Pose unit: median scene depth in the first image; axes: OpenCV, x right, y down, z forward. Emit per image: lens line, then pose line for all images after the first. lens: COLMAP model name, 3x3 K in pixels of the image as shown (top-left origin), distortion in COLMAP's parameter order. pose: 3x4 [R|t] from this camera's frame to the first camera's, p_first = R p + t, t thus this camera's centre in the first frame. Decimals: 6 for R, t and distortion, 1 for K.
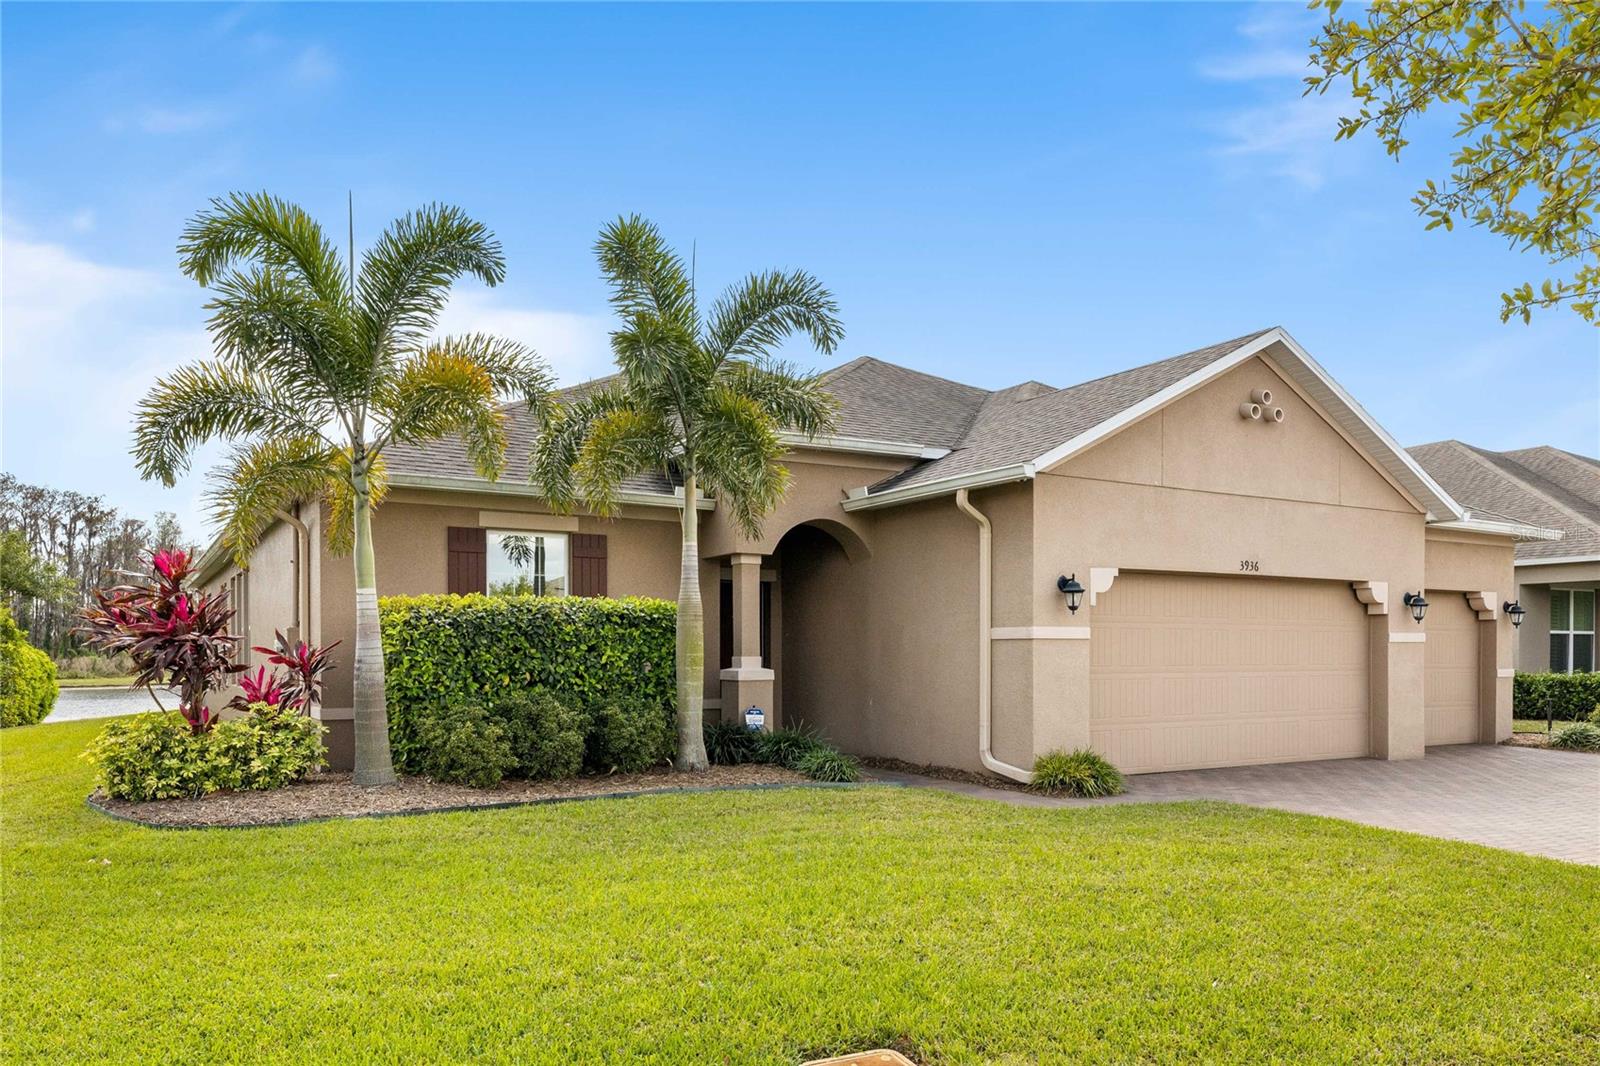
lens RADIAL K [[1136.5, 0, 800.0], [0, 1136.5, 533.0], [0, 0, 1]] dist [-0.009890, -0.002114]
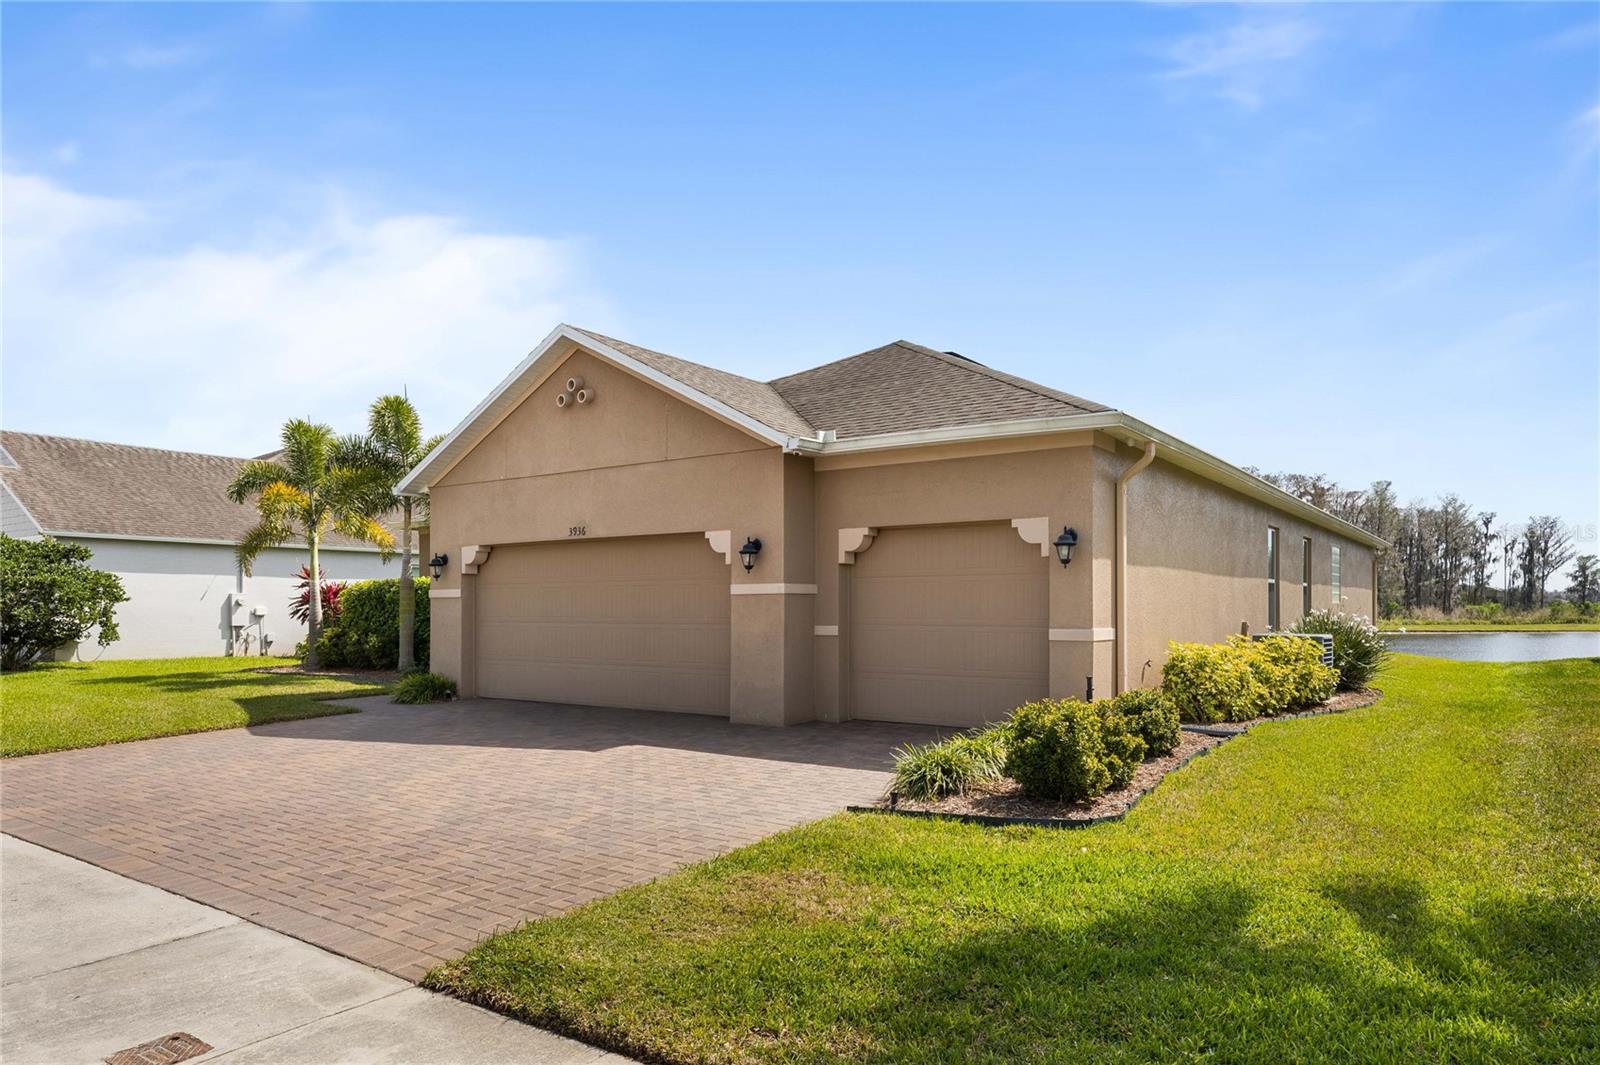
lens RADIAL K [[1005.1, 0, 800.6], [0, 1005.1, 581.3], [0, 0, 1]] dist [0.000111, 0.000253]
pose [[0.423327, -0.032055, -0.905410, 1.395599], [0.085188, 0.996354, 0.004555, 0.092347], [0.901963, -0.079058, 0.424514, 0.744565]]
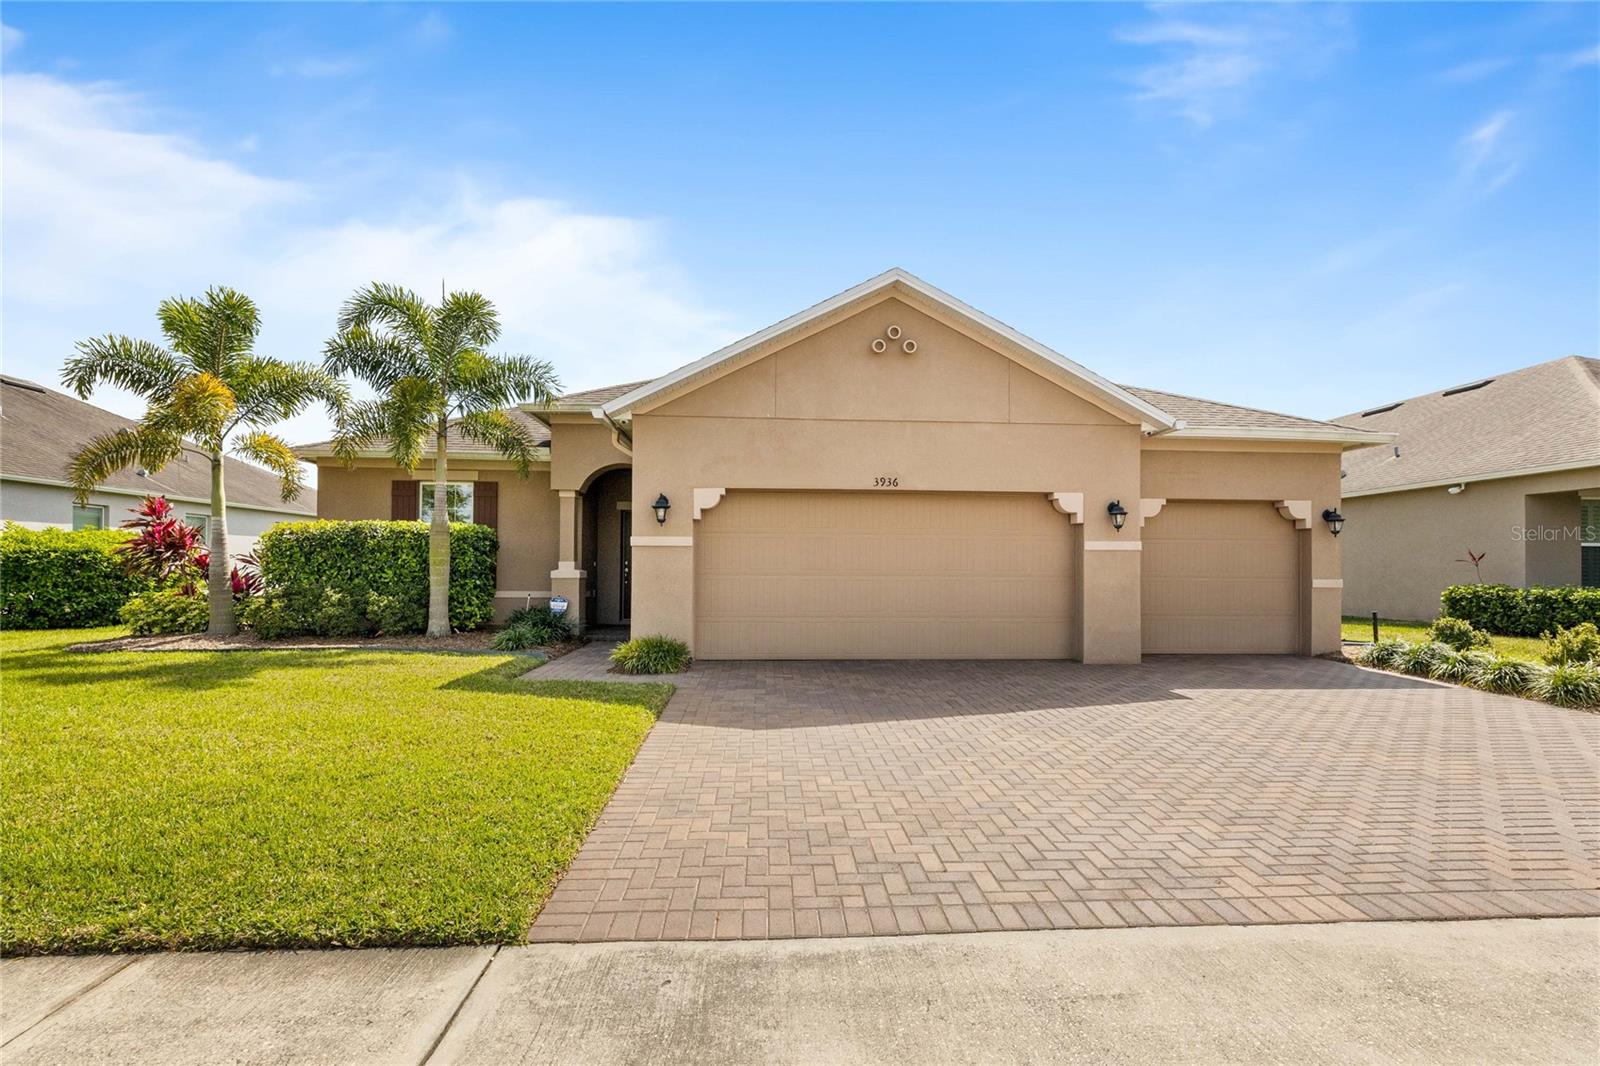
lens RADIAL K [[788.6, 0, 800.0], [0, 788.6, 533.0], [0, 0, 1]] dist [-0.002583, -0.000282]
pose [[0.897573, -0.016033, -0.440573, 0.651044], [0.039733, 0.998214, 0.044621, 0.039556], [0.439071, -0.057556, 0.896607, 0.240850]]
